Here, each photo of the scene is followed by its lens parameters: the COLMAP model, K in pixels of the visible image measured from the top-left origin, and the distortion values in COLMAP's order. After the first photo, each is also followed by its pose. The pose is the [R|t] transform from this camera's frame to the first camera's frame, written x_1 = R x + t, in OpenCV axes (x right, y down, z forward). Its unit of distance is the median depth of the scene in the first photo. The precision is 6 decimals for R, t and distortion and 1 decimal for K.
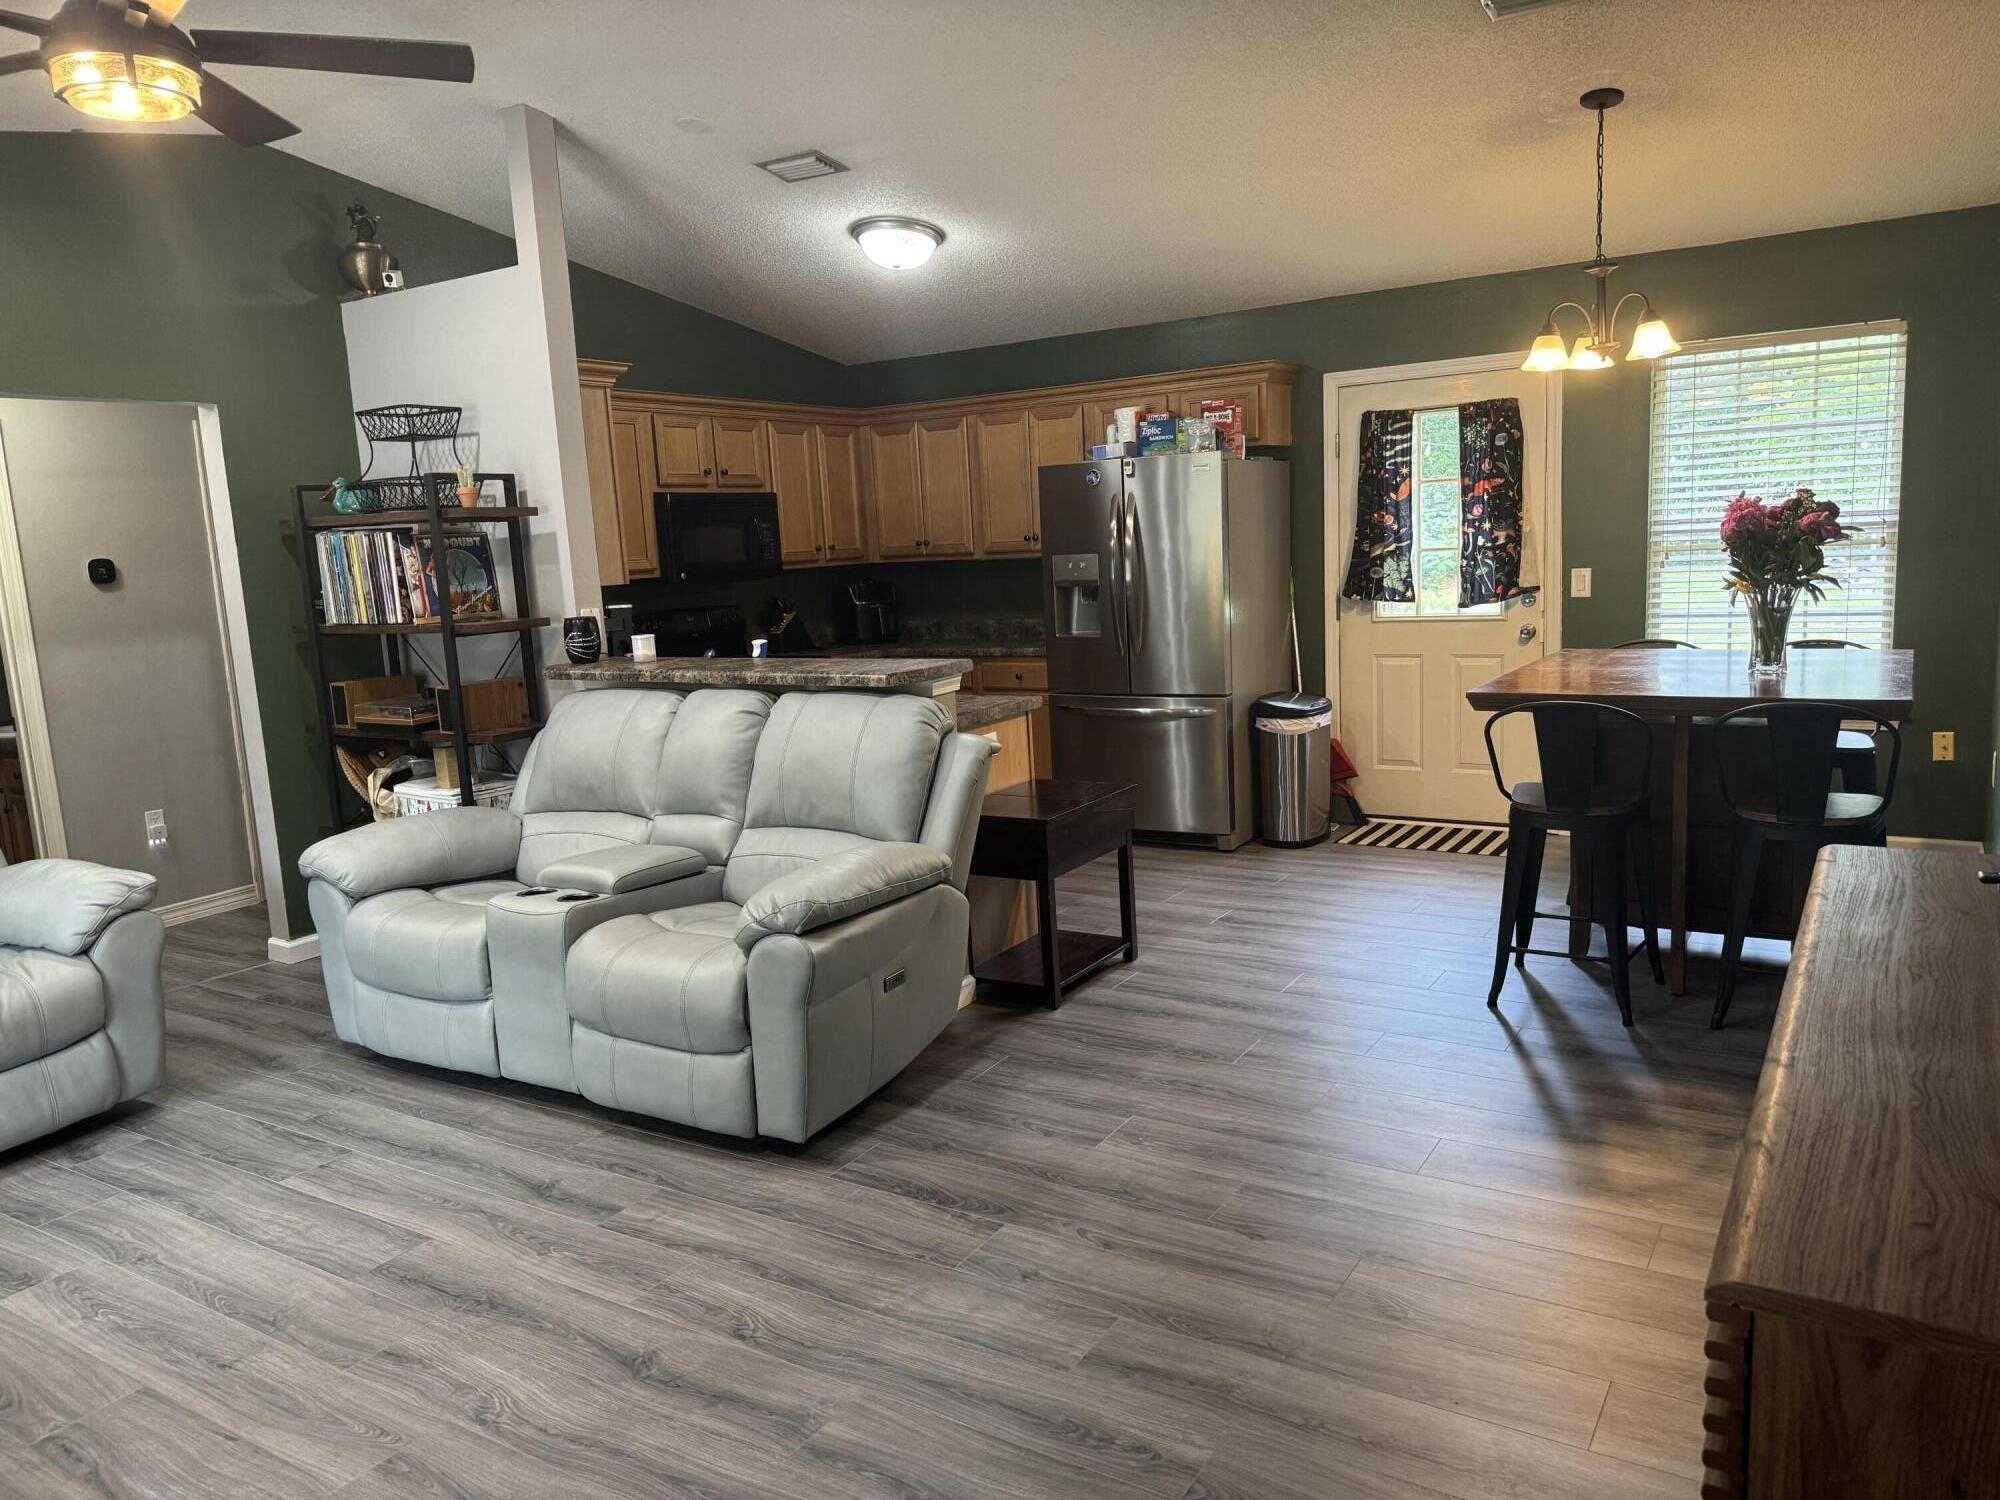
lens RADIAL K [[1401.0, 0, 1020.0], [0, 1401.0, 736.2], [0, 0, 1]] dist [0.056074, -0.076725]
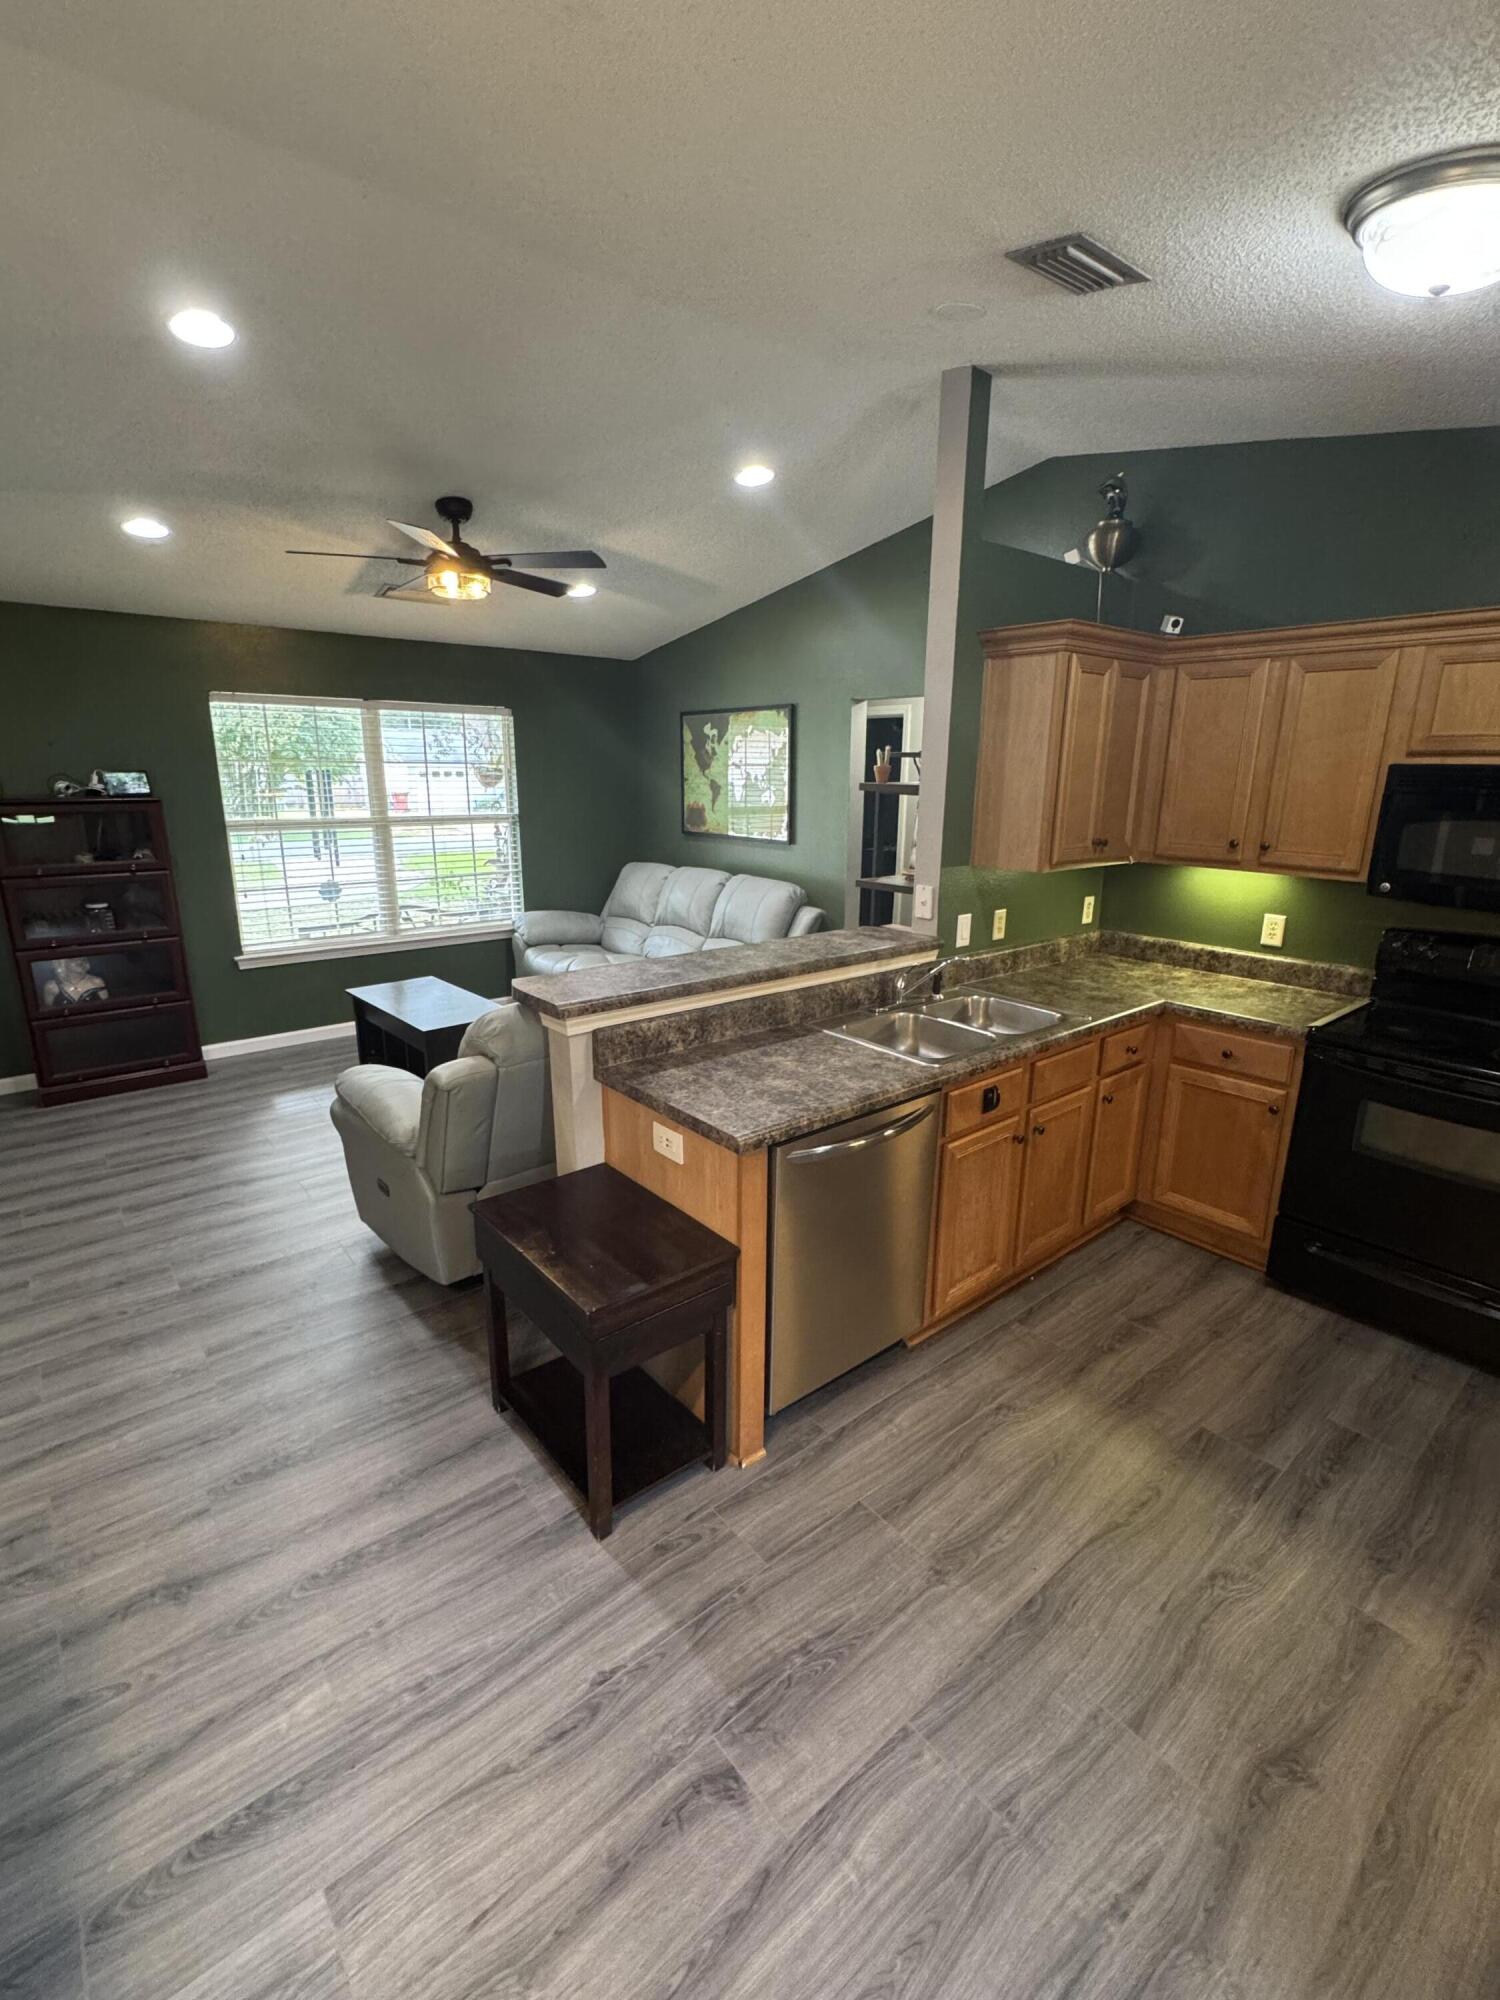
lens RADIAL K [[883.2, 0, 750.0], [0, 883.2, 1000.0], [0, 0, 1]] dist [-0.002795, -0.000014]
pose [[-0.318927, 0.290955, -0.902015, 0.363560], [-0.129650, 0.929375, 0.345621, -0.231935], [0.938870, 0.227174, -0.258680, 1.121204]]
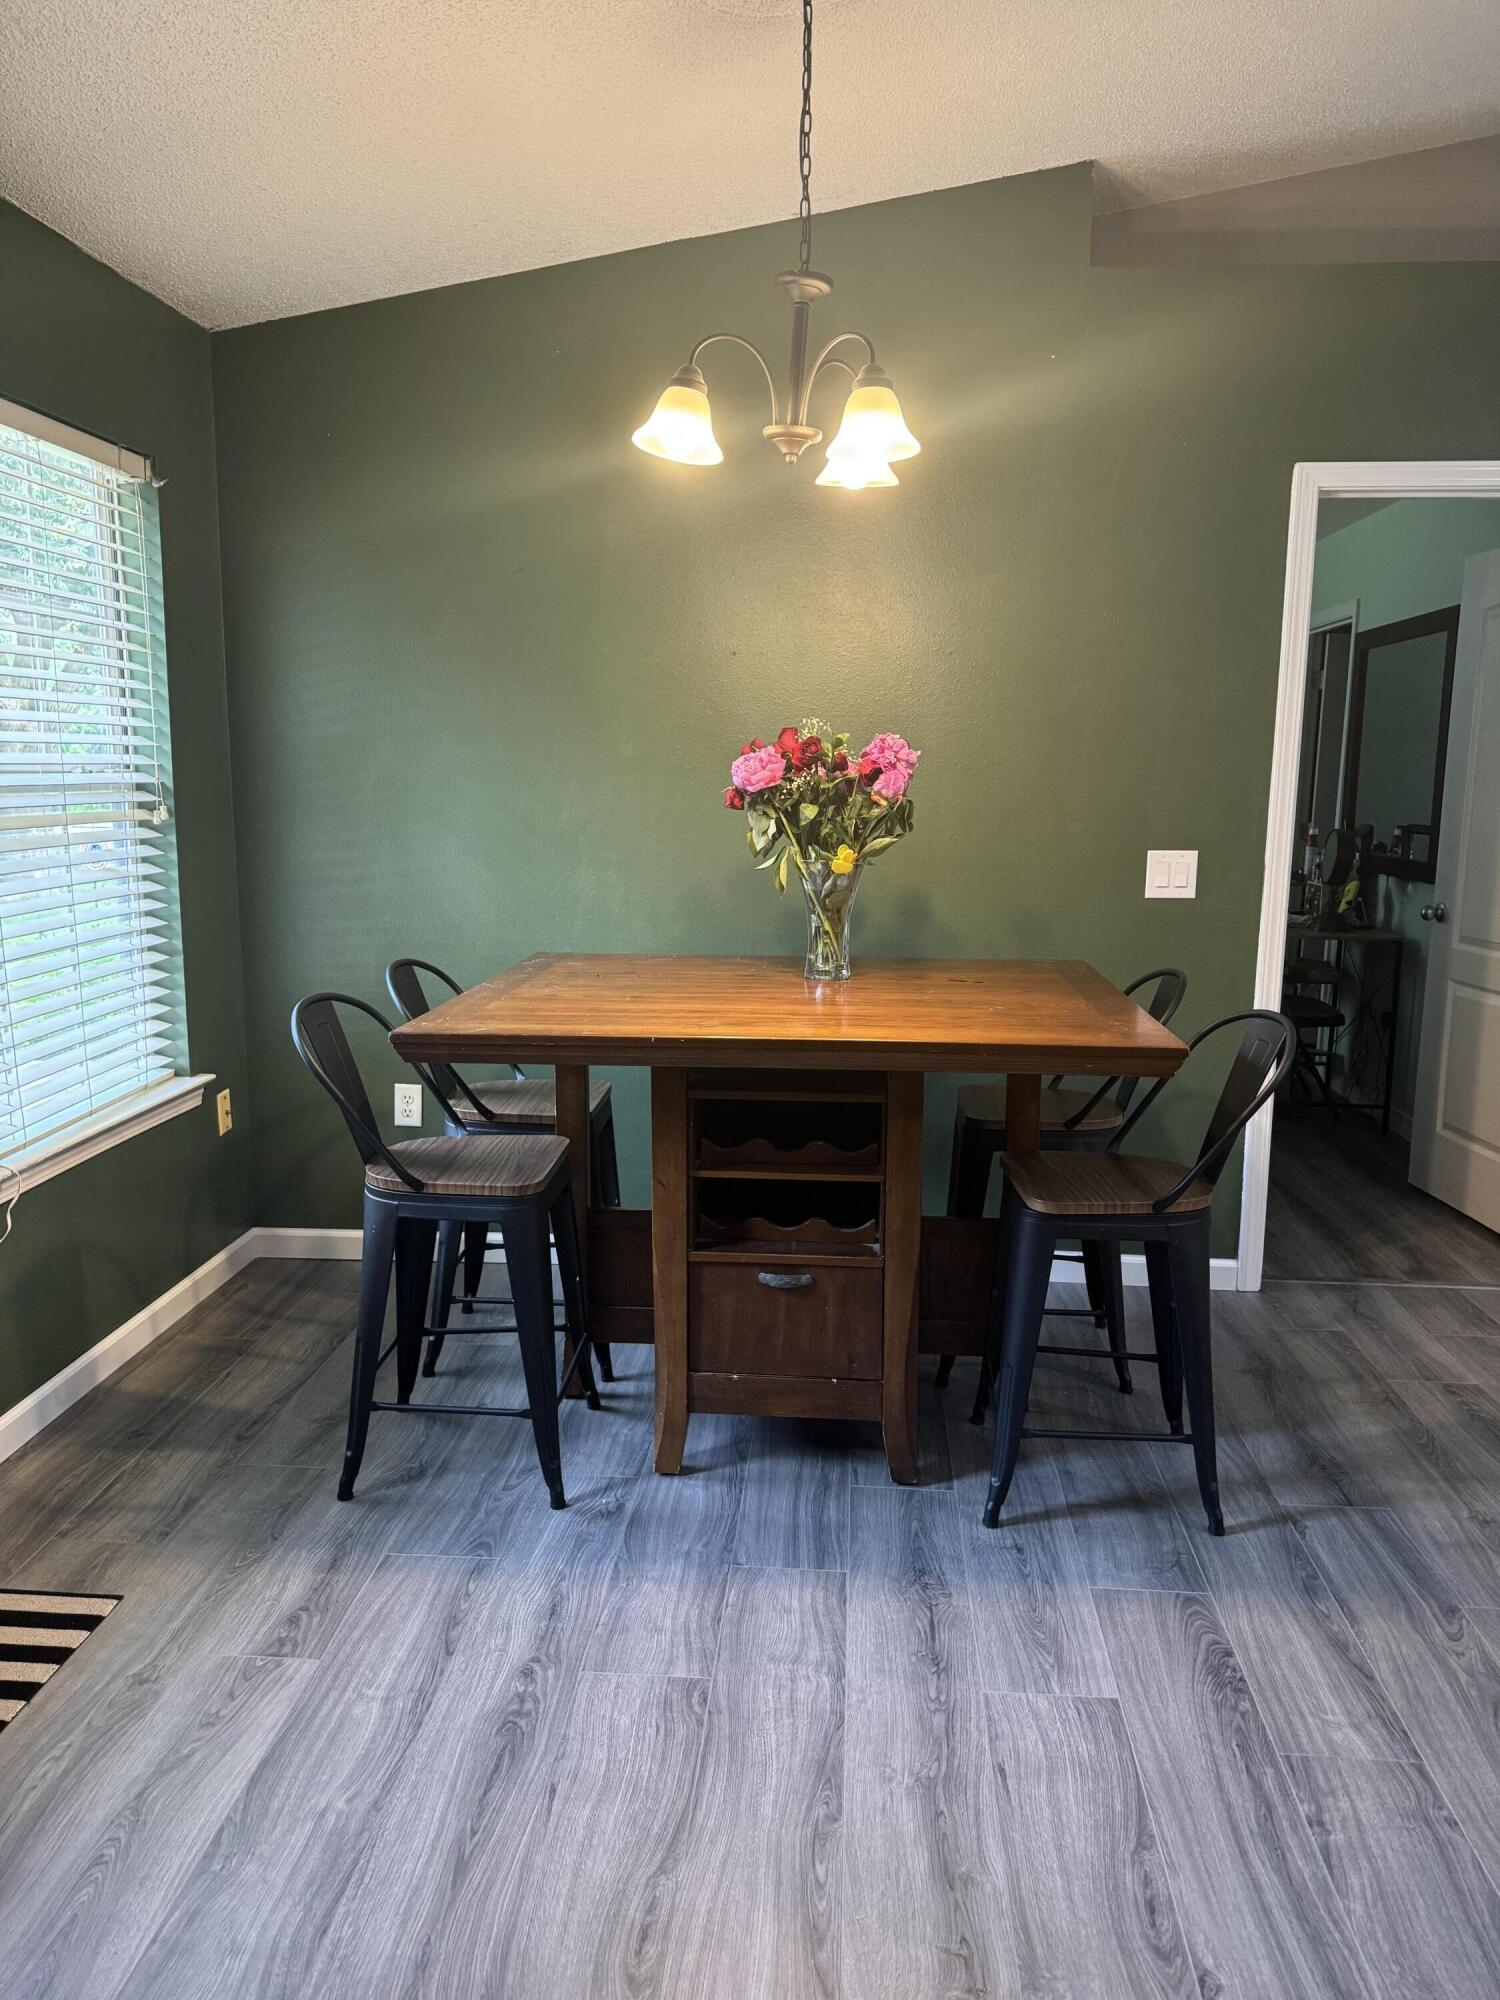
lens RADIAL K [[1401.0, 0, 752.7], [0, 1401.0, 1003.4], [0, 0, 1]] dist [0.056074, -0.076725]
pose [[-0.458287, -0.096958, 0.883500, -0.084054], [0.145003, 0.972558, 0.181947, -0.154872], [-0.876897, 0.211494, -0.431651, 1.227859]]
